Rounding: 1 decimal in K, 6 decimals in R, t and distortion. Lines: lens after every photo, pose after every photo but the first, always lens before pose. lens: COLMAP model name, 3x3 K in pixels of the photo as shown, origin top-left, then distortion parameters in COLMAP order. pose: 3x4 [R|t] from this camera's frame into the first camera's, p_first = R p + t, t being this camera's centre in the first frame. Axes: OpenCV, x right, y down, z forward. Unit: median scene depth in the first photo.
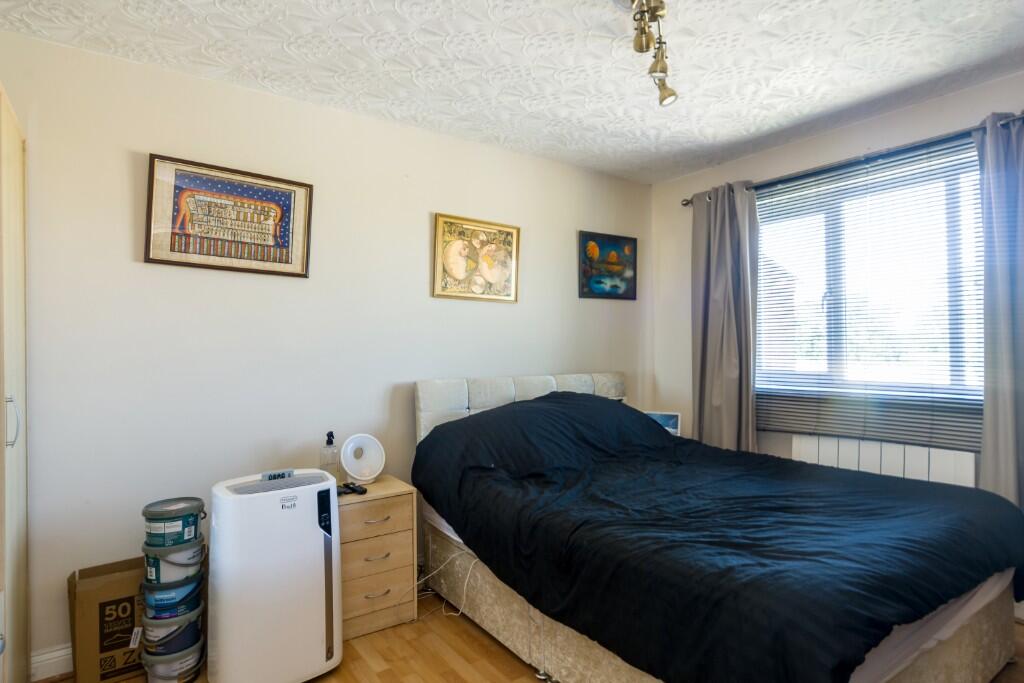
lens RADIAL K [[542.0, 0, 516.4], [0, 542.0, 334.2], [0, 0, 1]] dist [-0.002341, -0.000592]
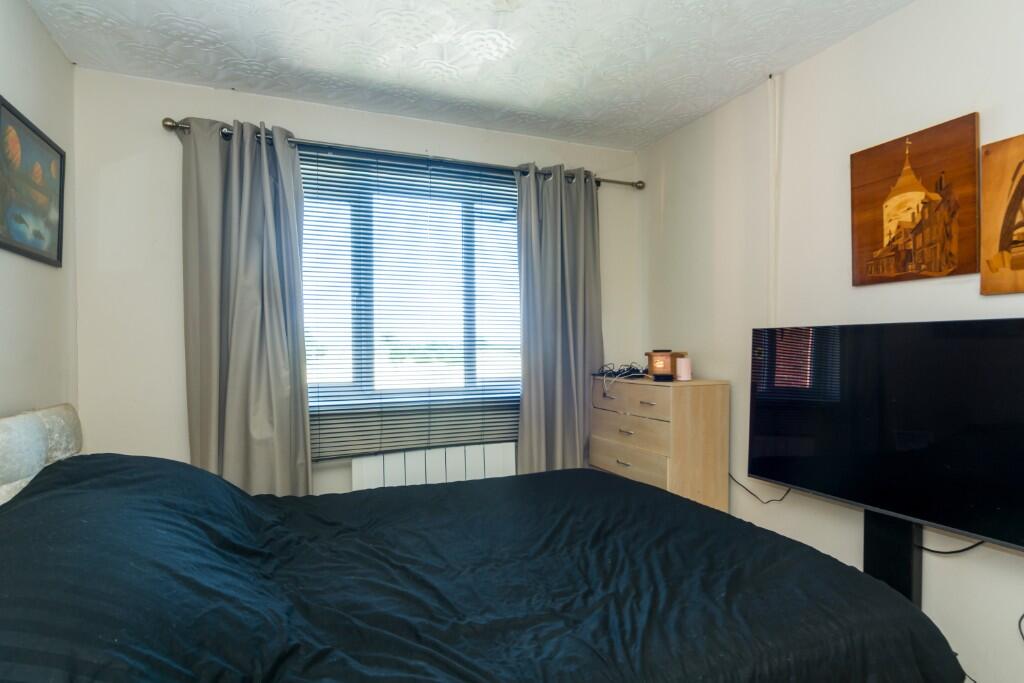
lens RADIAL K [[556.4, 0, 514.0], [0, 556.4, 342.1], [0, 0, 1]] dist [-0.000197, 0.000733]
pose [[0.237374, 0.017628, 0.971258, -0.323126], [-0.016464, 0.999765, -0.014122, 0.017765], [-0.971279, -0.012639, 0.237608, 0.685344]]
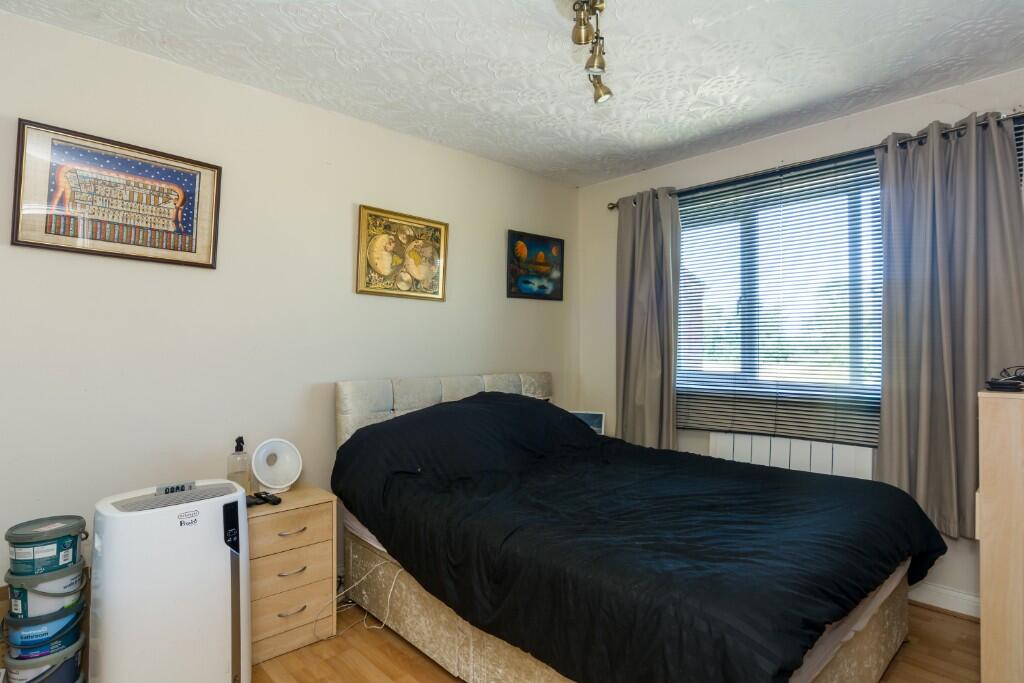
lens RADIAL K [[528.9, 0, 511.7], [0, 528.9, 339.1], [0, 0, 1]] dist [-0.001185, -0.000056]
pose [[0.990567, 0.009331, 0.136710, -0.011611], [-0.010631, 0.999905, 0.008781, 0.001291], [-0.136615, -0.010151, 0.990572, 0.053809]]
